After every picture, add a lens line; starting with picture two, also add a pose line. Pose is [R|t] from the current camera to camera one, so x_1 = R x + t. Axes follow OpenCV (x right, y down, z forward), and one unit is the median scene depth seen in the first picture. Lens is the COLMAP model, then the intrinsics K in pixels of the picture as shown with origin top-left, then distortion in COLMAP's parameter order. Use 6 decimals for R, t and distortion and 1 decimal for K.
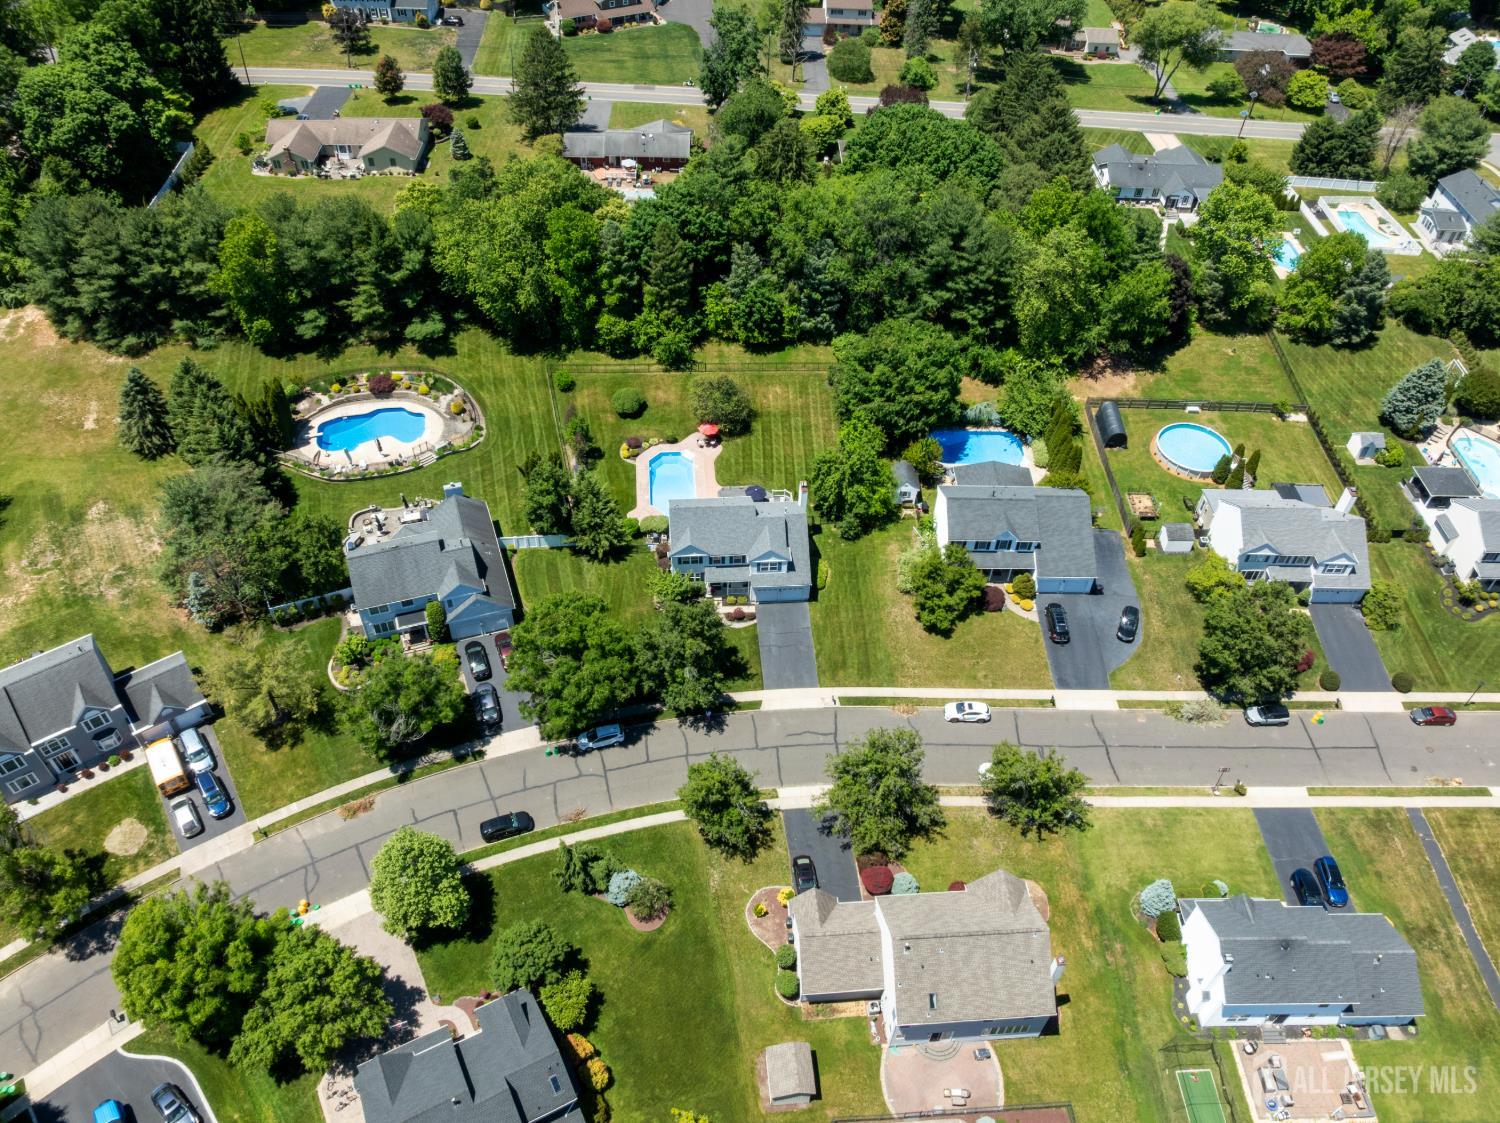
lens RADIAL K [[1102.1, 0, 729.5], [0, 1102.1, 562.0], [0, 0, 1]] dist [-0.041663, 0.001326]
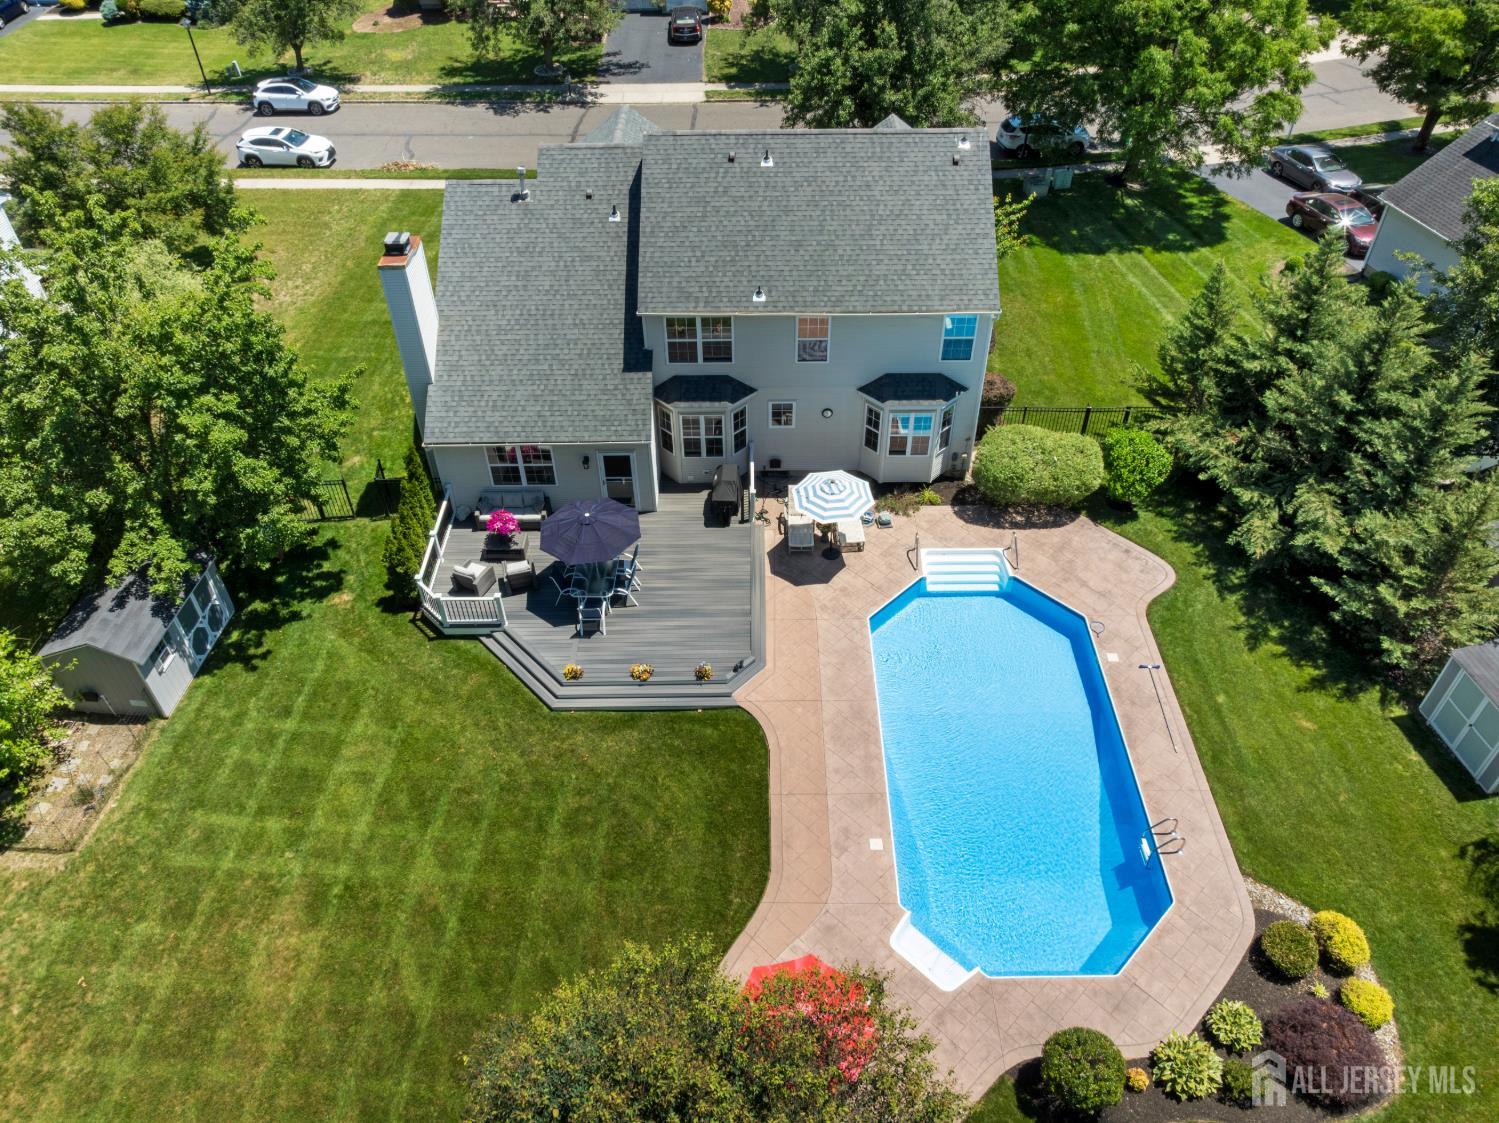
lens RADIAL K [[1065.8, 0, 749.5], [0, 1065.8, 561.5], [0, 0, 1]] dist [-0.056038, 0.022834]
pose [[-0.996990, -0.057646, 0.051836, -0.018980], [0.050400, 0.026094, 0.998388, -0.284275], [-0.058906, 0.997996, -0.023110, 1.089240]]
